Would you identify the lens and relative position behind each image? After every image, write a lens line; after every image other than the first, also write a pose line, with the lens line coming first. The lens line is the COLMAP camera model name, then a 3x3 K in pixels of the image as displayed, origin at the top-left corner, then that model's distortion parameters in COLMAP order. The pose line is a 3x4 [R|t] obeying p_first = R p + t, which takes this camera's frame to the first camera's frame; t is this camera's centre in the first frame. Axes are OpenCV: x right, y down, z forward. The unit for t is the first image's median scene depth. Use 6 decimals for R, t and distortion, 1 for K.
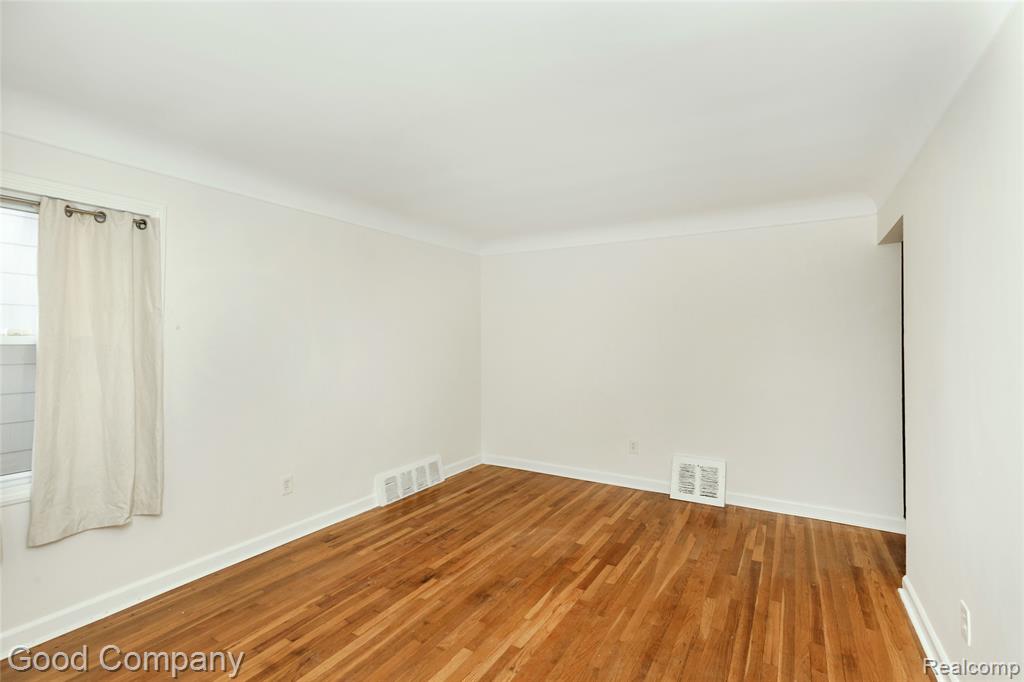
lens RADIAL K [[480.9, 0, 512.8], [0, 480.9, 337.7], [0, 0, 1]] dist [0.006055, 0.000539]
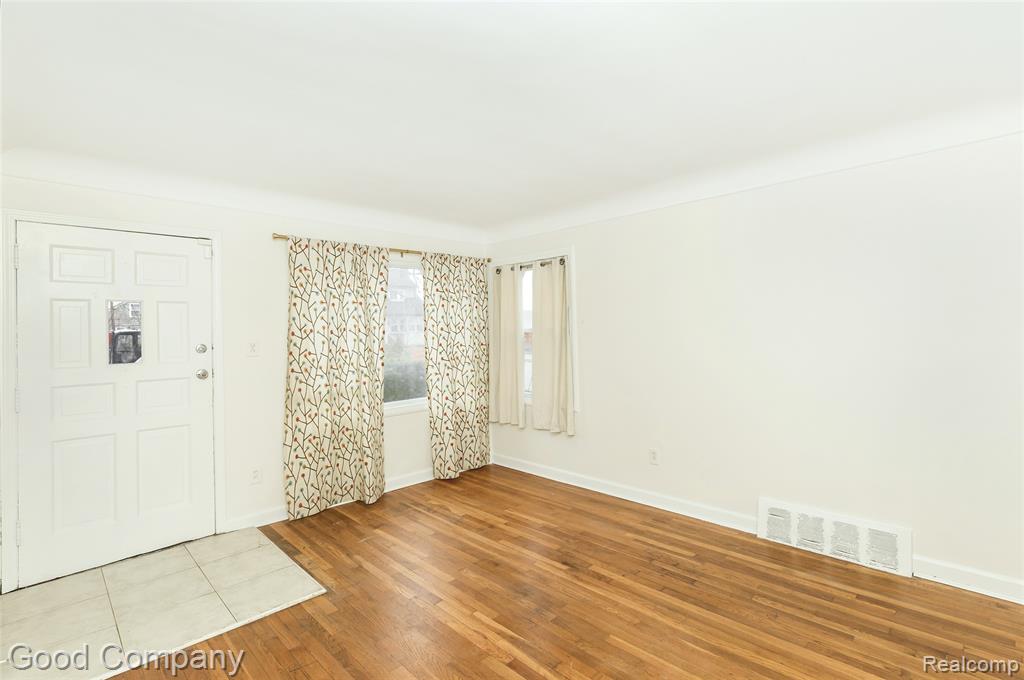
lens RADIAL K [[488.3, 0, 526.6], [0, 488.3, 319.9], [0, 0, 1]] dist [-0.002178, 0.000384]
pose [[-0.253661, -0.015895, -0.967162, 0.745973], [0.023273, 0.999475, -0.022530, 0.005263], [0.967013, -0.028224, -0.253158, 1.045064]]
